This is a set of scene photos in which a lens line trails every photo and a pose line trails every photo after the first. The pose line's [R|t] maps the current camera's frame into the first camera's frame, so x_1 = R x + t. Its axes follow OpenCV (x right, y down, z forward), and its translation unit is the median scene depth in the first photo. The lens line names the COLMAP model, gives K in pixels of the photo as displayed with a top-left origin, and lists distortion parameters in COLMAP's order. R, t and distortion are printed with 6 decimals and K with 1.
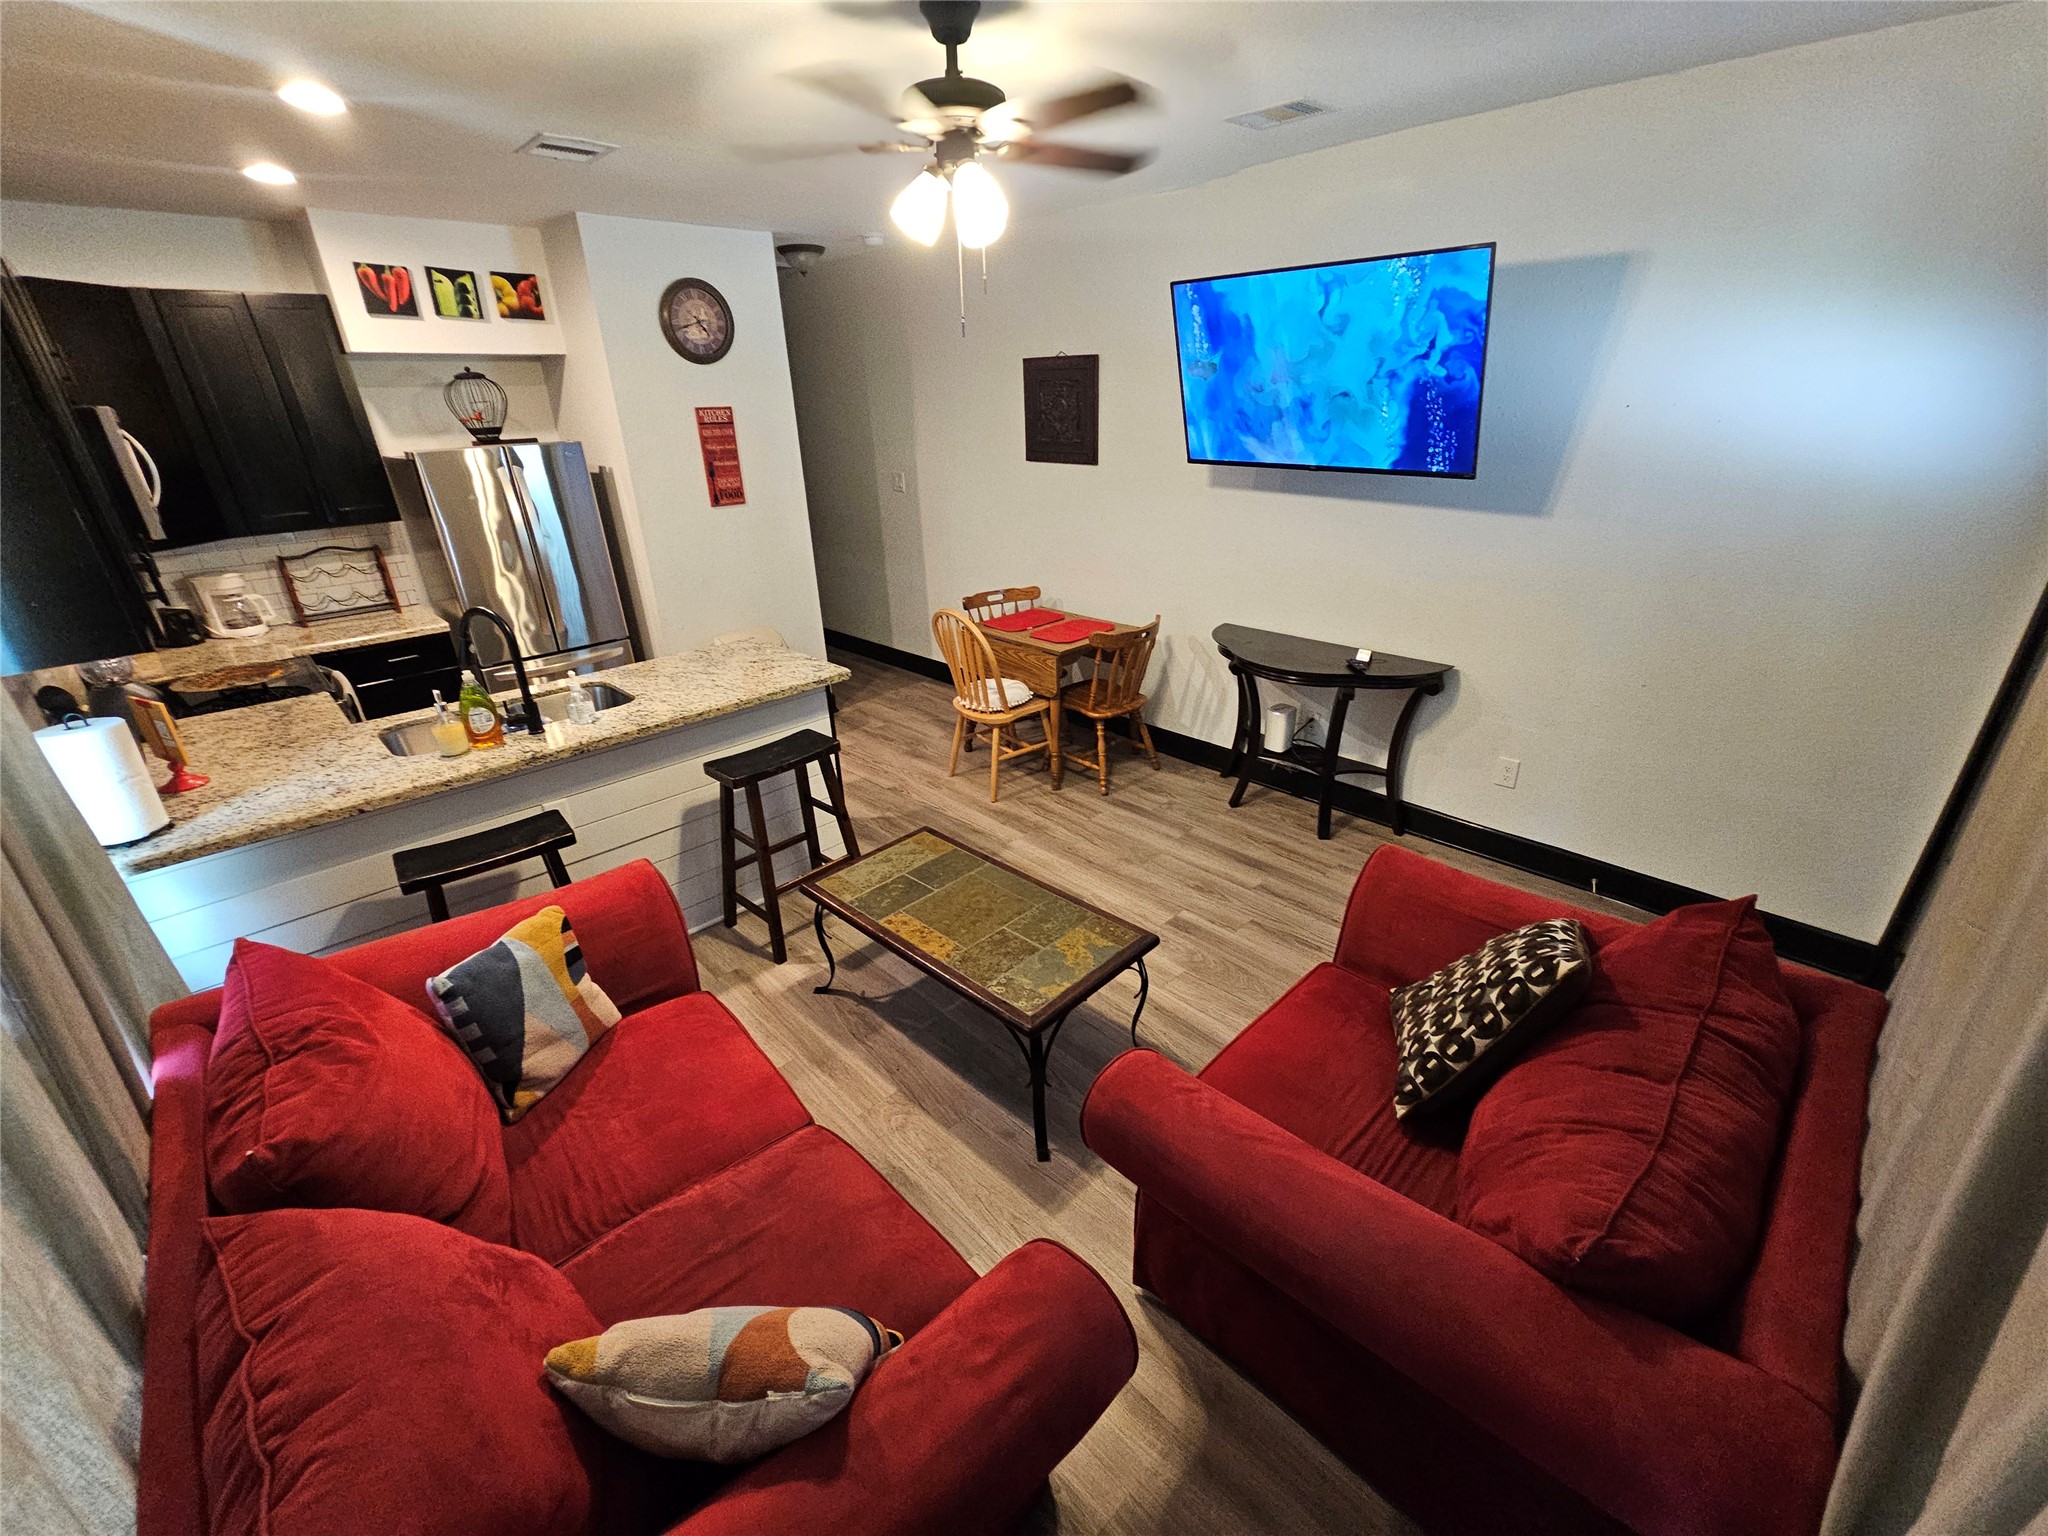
lens RADIAL K [[836.4, 0, 1022.0], [0, 836.4, 780.5], [0, 0, 1]] dist [-0.002740, -0.000525]
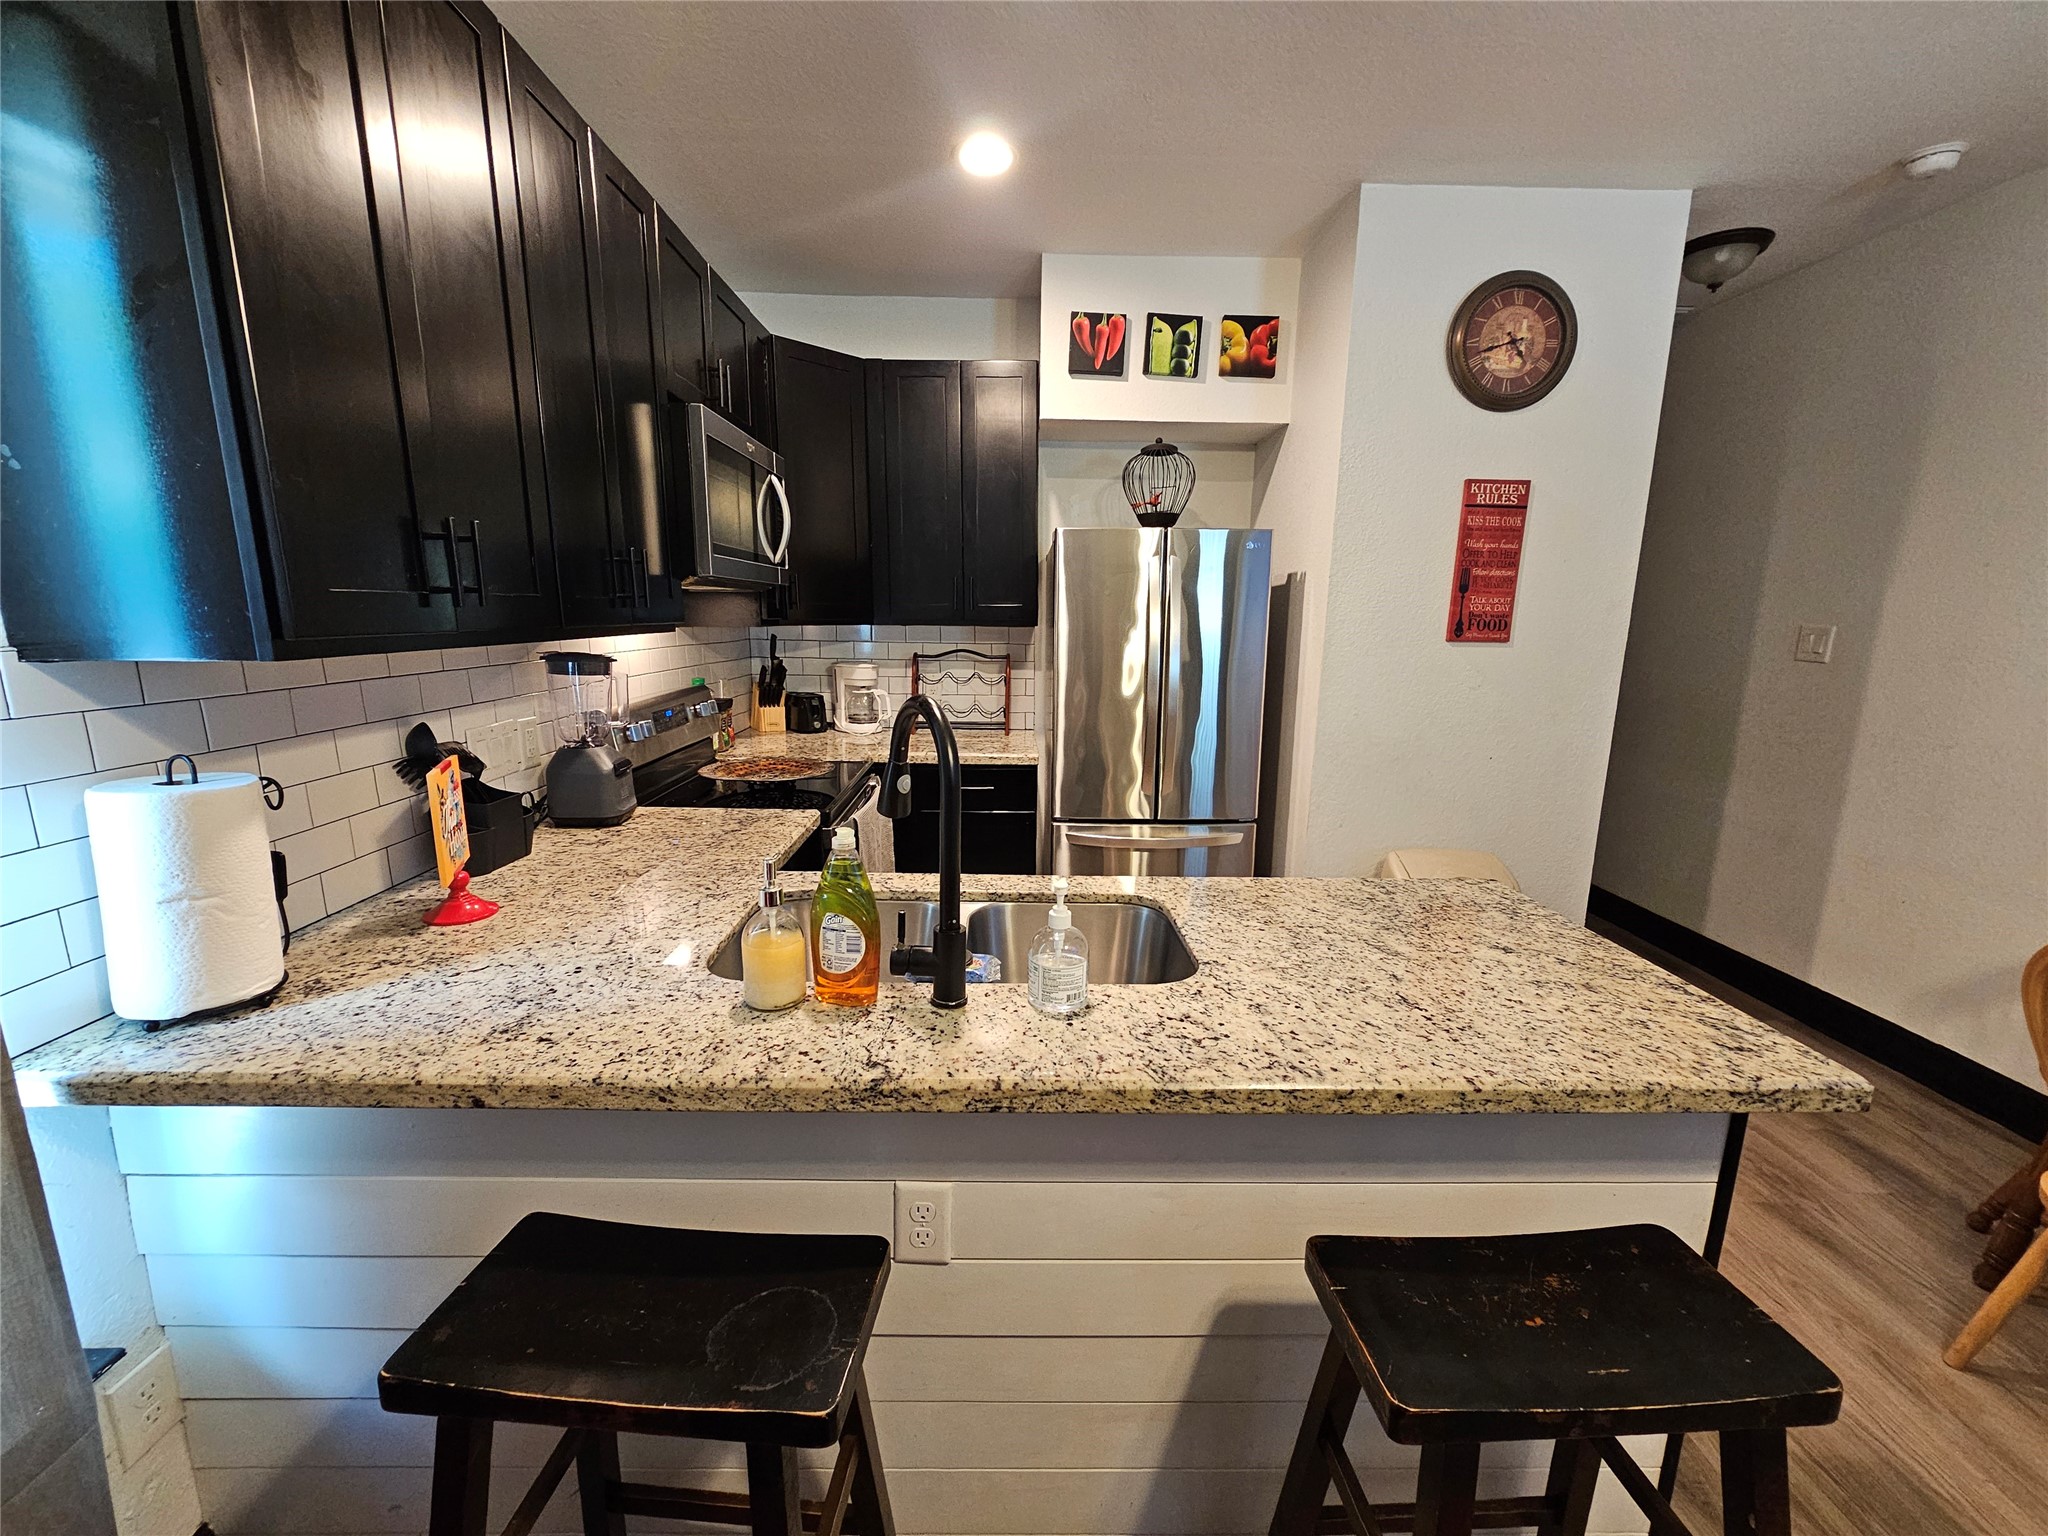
lens RADIAL K [[836.4, 0, 1022.0], [0, 836.4, 780.5], [0, 0, 1]] dist [-0.002740, -0.000525]
pose [[0.721756, 0.169680, -0.671027, -0.196880], [-0.317355, 0.942700, -0.102971, -0.087289], [0.615105, 0.287274, 0.734248, 0.460020]]
